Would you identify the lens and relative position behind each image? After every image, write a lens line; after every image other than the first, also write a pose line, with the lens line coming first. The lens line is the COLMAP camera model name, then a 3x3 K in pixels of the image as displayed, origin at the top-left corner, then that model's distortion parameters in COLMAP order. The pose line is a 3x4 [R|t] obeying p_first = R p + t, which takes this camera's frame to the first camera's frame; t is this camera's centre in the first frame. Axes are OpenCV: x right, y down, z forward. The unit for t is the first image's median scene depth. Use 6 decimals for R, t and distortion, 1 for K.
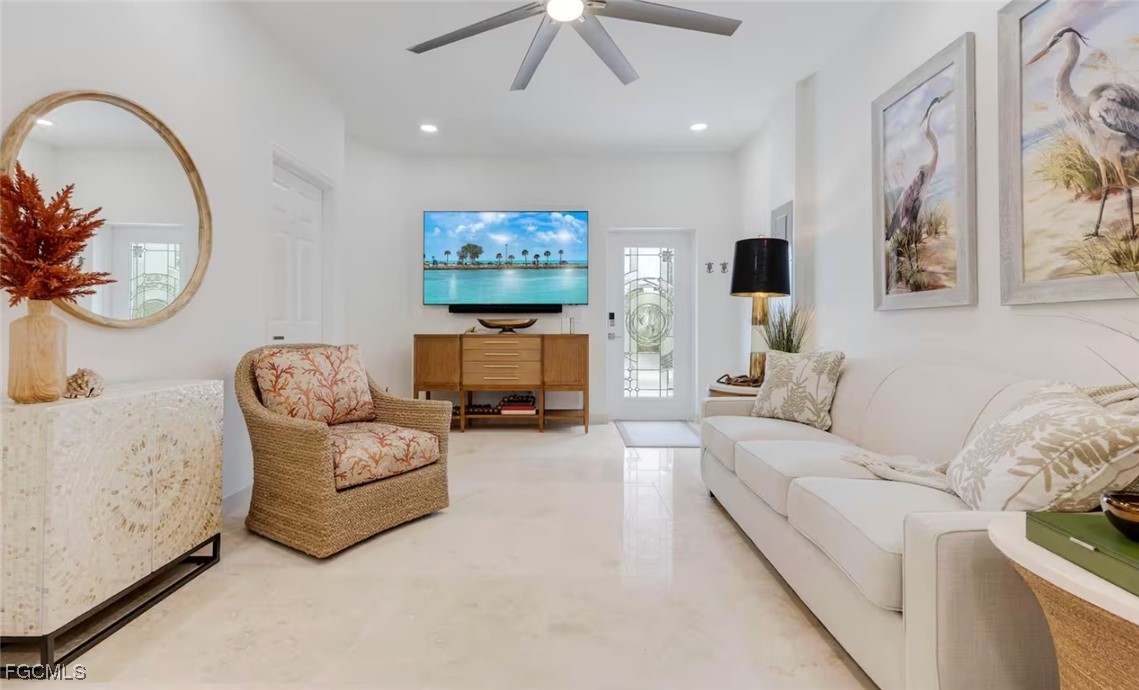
lens RADIAL K [[516.2, 0, 574.8], [0, 516.2, 322.4], [0, 0, 1]] dist [0.018918, -0.000723]
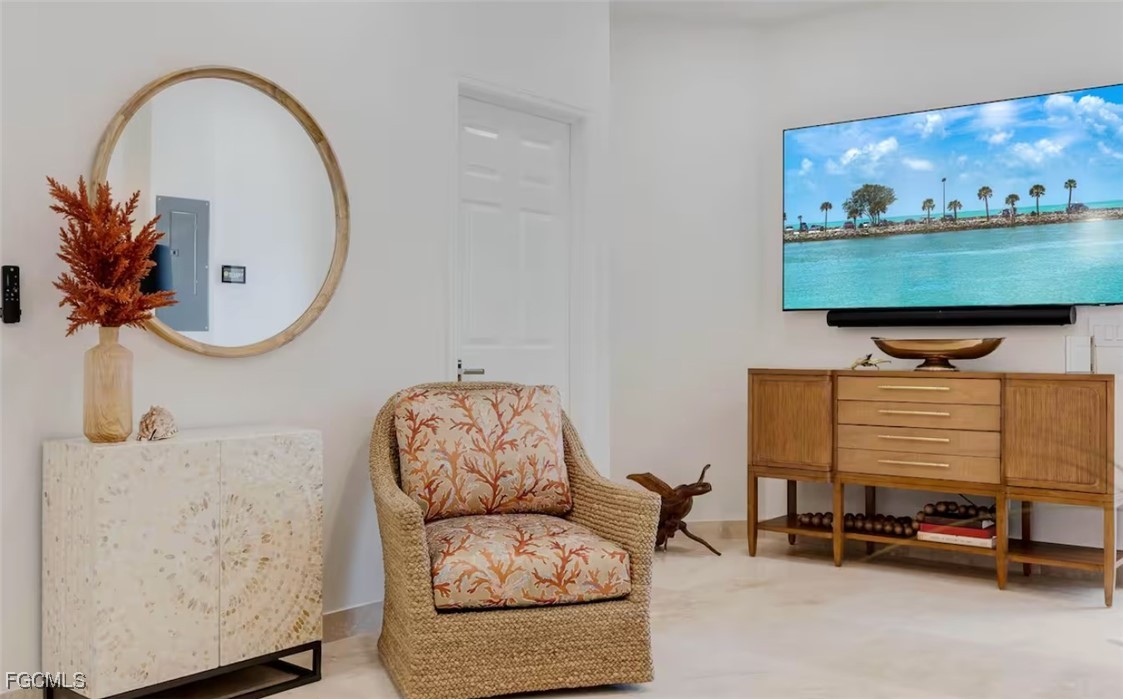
lens RADIAL K [[1086.4, 0, 560.9], [0, 1086.4, 345.1], [0, 0, 1]] dist [-0.002228, 0.000000]
pose [[0.772579, 0.002998, -0.634912, 0.429045], [0.001161, 0.999981, 0.006134, -0.013145], [0.634918, -0.005476, 0.772560, 0.040588]]
